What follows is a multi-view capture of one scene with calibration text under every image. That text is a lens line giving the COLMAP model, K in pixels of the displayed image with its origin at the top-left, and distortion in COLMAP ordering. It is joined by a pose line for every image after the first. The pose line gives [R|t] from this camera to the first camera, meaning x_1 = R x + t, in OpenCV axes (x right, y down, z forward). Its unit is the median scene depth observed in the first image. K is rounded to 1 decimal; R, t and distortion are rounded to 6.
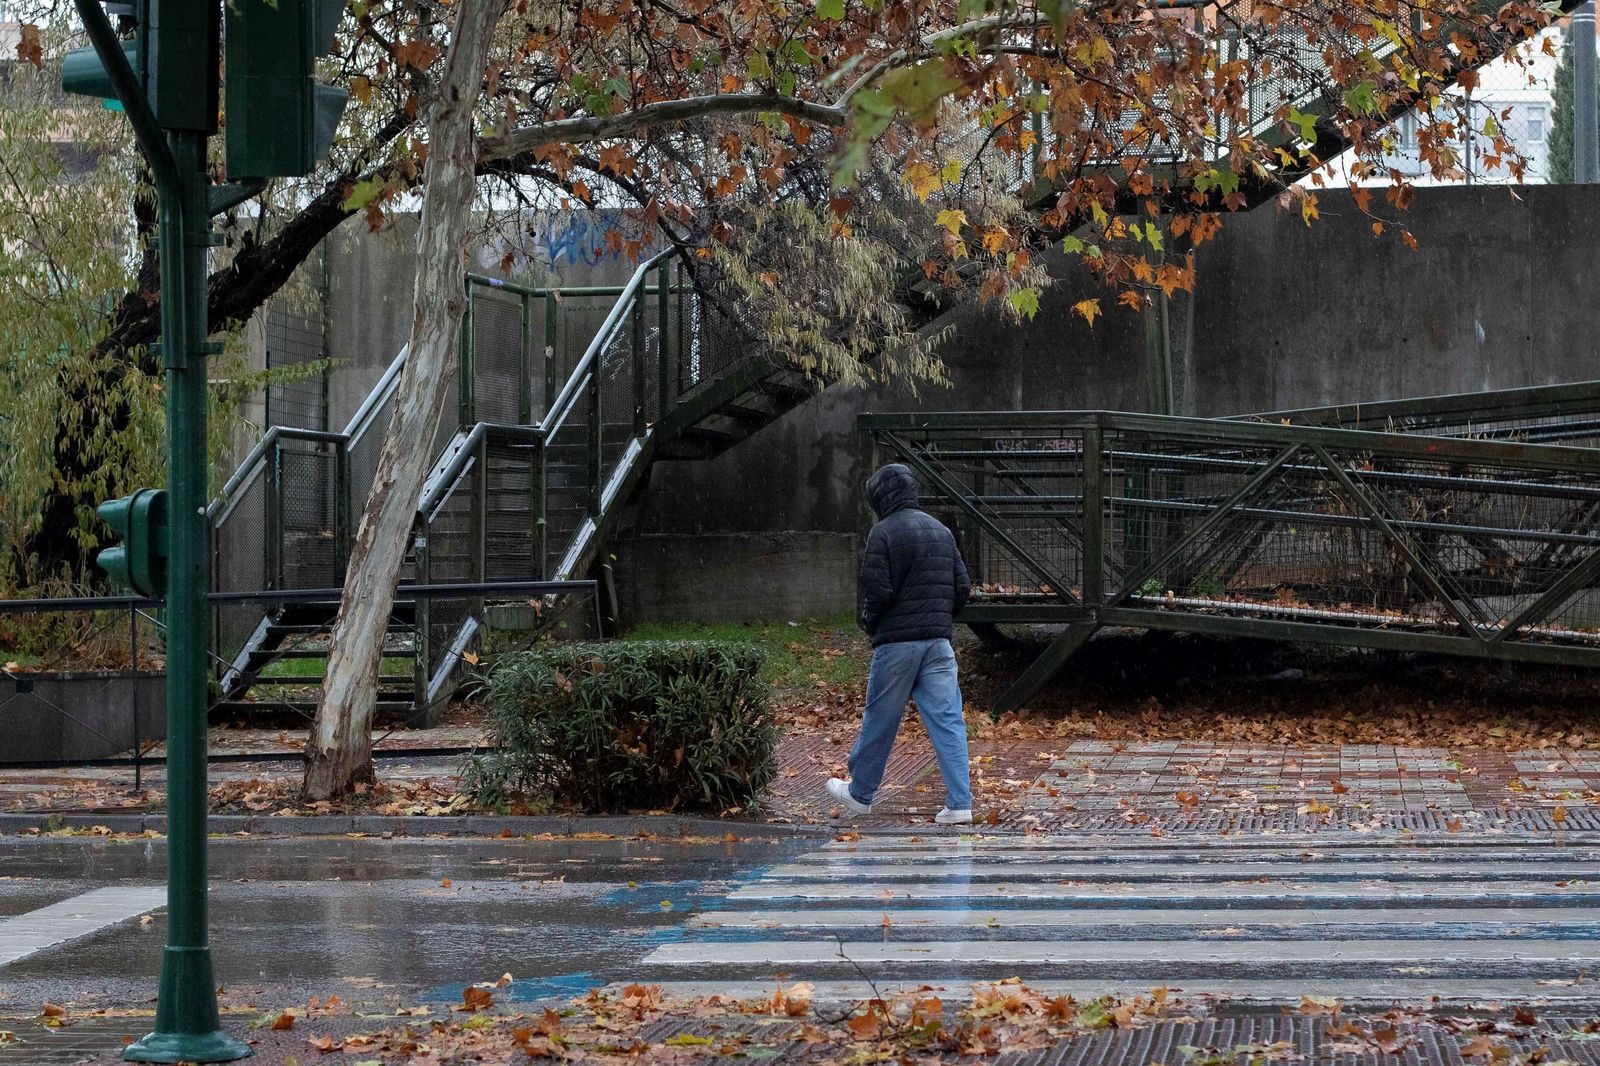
lens RADIAL K [[3651.3, 0, 800.0], [0, 3651.3, 533.0], [0, 0, 1]] dist [-0.099334, 0.132334]
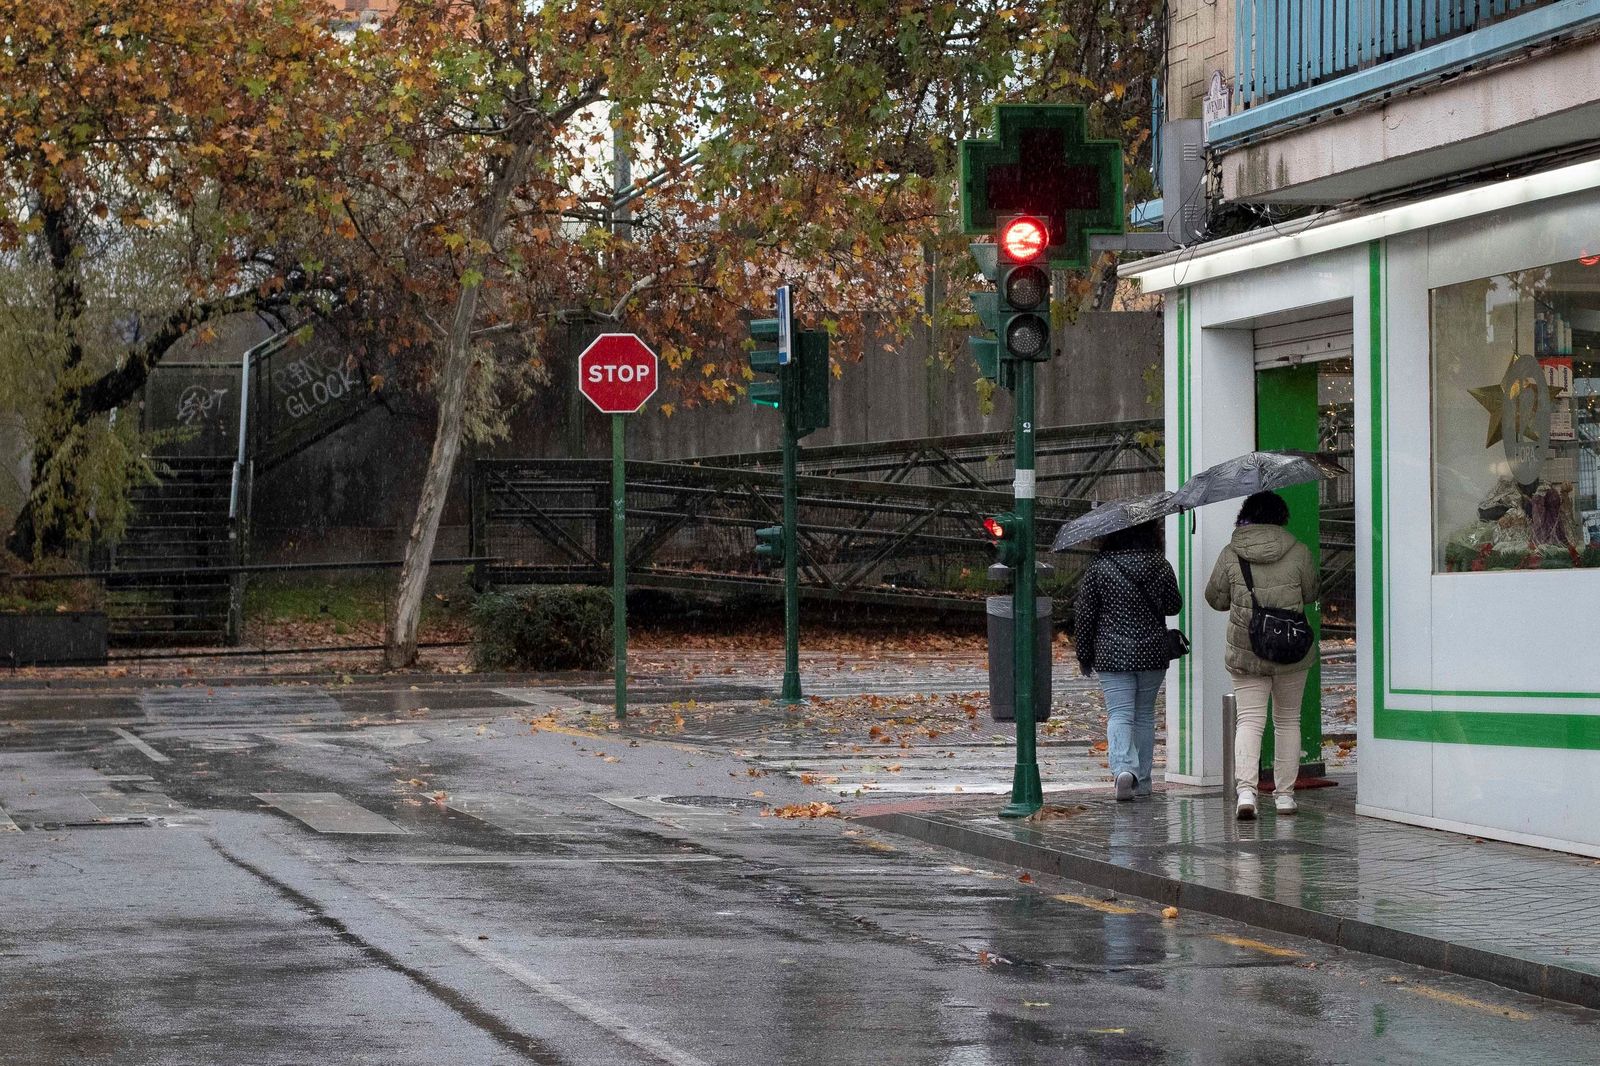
lens RADIAL K [[3651.3, 0, 800.0], [0, 3651.3, 533.0], [0, 0, 1]] dist [-0.099334, 0.132334]
pose [[0.946788, -0.000182, 0.321858, -0.559024], [-0.001423, 0.999988, 0.004750, -0.009853], [-0.321855, -0.004955, 0.946776, -0.945072]]
